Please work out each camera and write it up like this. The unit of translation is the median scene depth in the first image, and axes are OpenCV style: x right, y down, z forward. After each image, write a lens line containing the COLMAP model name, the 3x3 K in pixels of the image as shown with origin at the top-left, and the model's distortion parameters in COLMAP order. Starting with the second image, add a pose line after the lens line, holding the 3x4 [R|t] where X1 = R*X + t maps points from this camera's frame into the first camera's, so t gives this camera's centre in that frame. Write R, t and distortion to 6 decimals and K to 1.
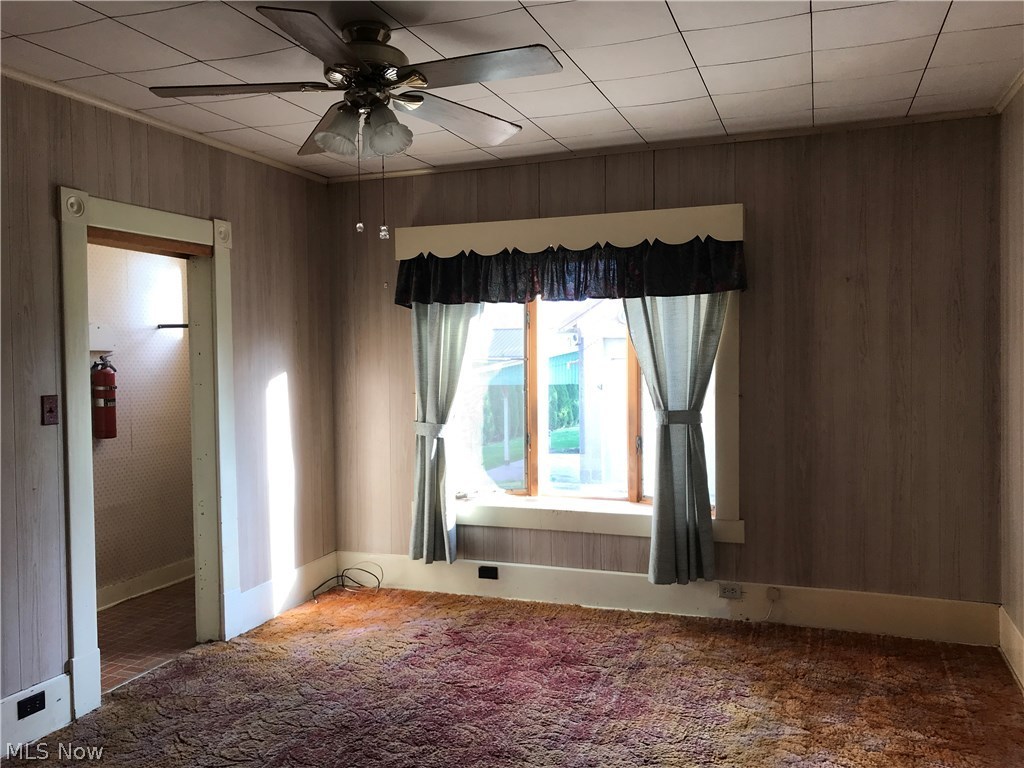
lens RADIAL K [[837.9, 0, 512.0], [0, 837.9, 384.0], [0, 0, 1]] dist [0.053769, -0.098743]
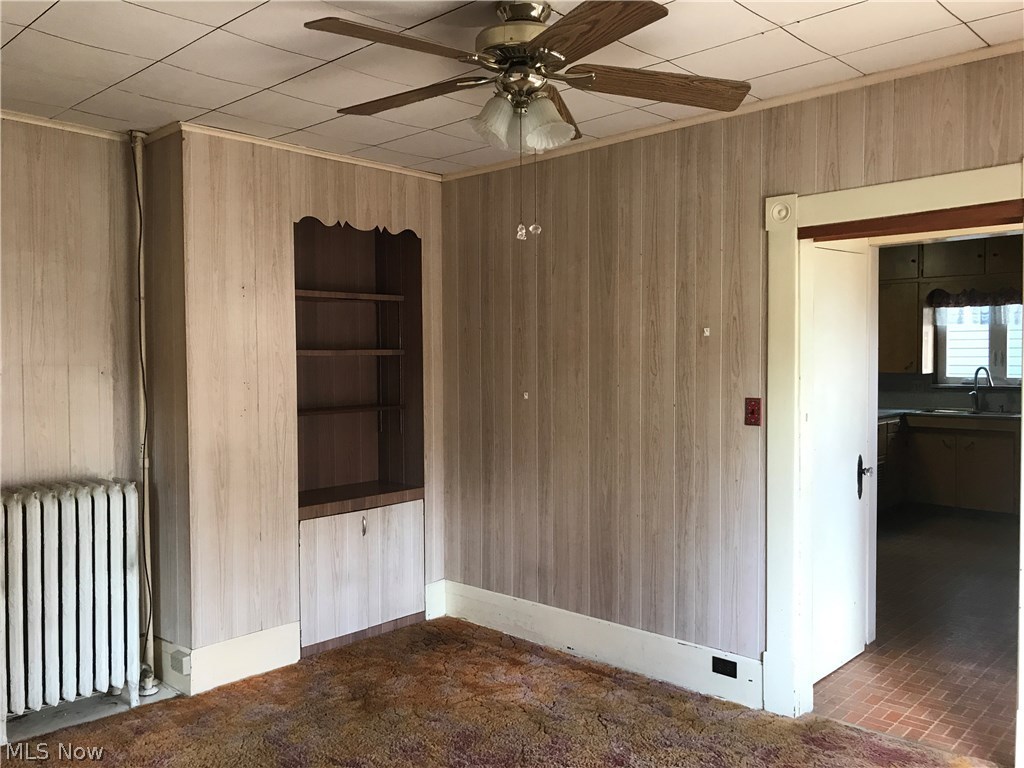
lens RADIAL K [[831.3, 0, 510.1], [0, 831.3, 369.0], [0, 0, 1]] dist [0.005265, 0.008307]
pose [[-0.404170, 0.048425, -0.913401, 0.541183], [-0.006564, 0.998418, 0.055837, -0.080261], [0.914660, 0.028563, -0.403213, 1.143852]]
